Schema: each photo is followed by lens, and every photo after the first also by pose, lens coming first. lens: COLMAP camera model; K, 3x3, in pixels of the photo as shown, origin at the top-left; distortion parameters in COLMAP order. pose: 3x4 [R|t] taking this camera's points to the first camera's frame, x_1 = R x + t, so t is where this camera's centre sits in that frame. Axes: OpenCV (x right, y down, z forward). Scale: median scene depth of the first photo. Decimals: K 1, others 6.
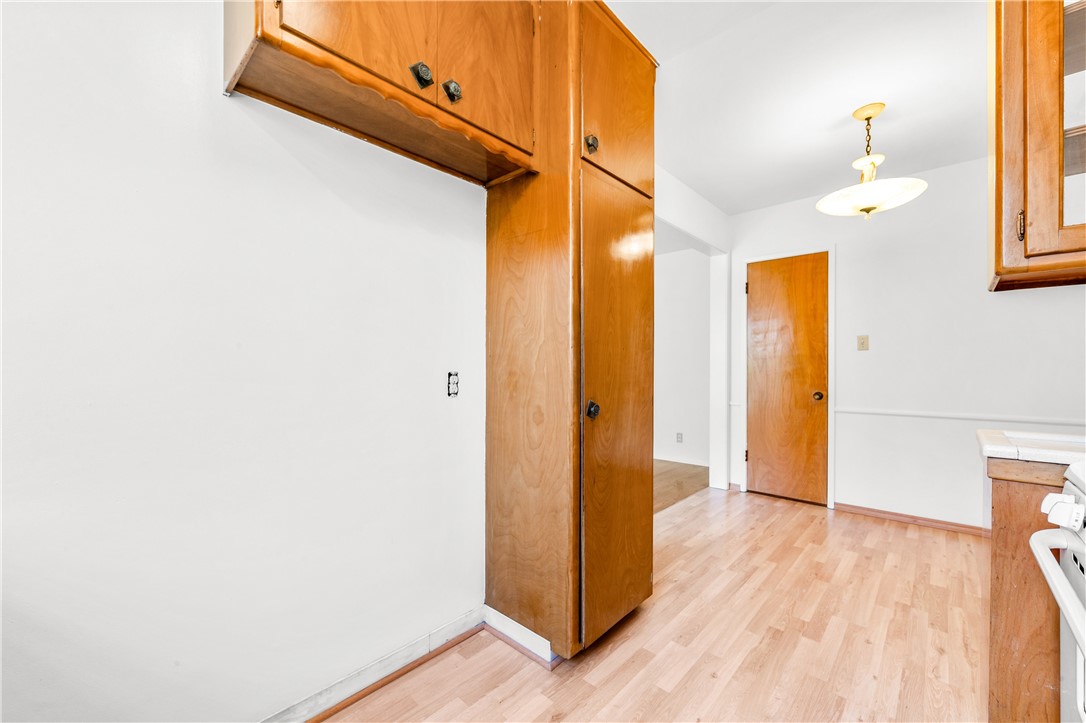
lens RADIAL K [[430.8, 0, 542.5], [0, 430.8, 368.0], [0, 0, 1]] dist [-0.000110, 0.000054]
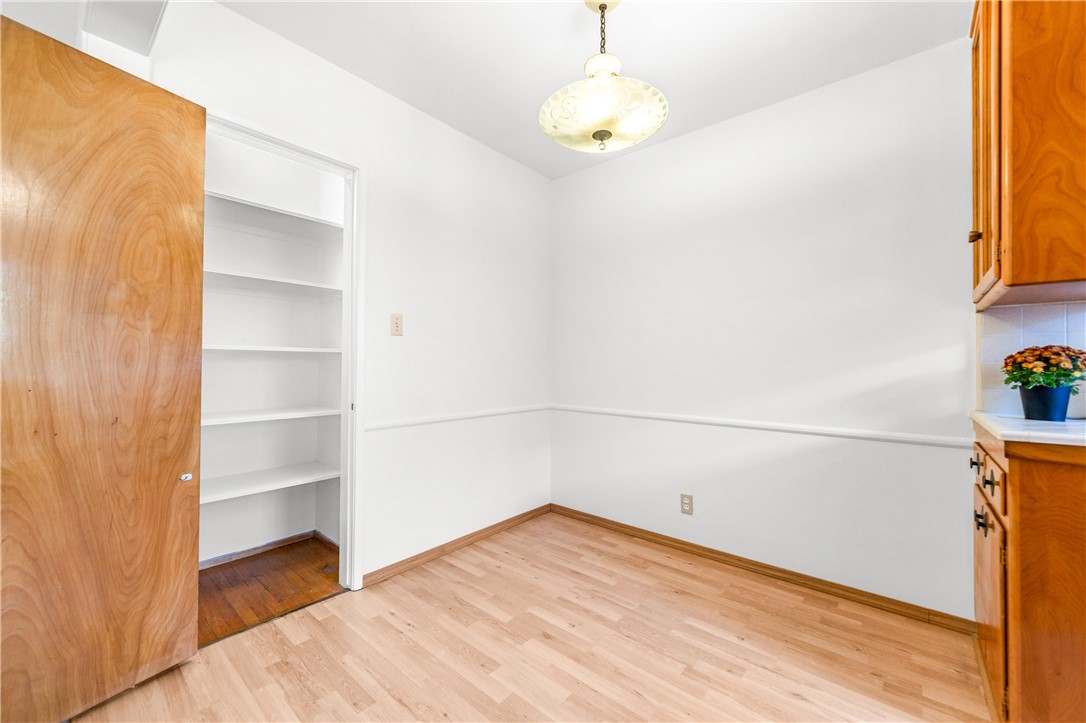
lens RADIAL K [[428.7, 0, 543.2], [0, 428.7, 358.3], [0, 0, 1]] dist [-0.001288, -0.000194]
pose [[-0.041193, 0.010102, 0.999100, 0.045779], [-0.009516, 0.999900, -0.010503, 0.000734], [-0.999106, -0.009940, -0.041093, 0.755824]]
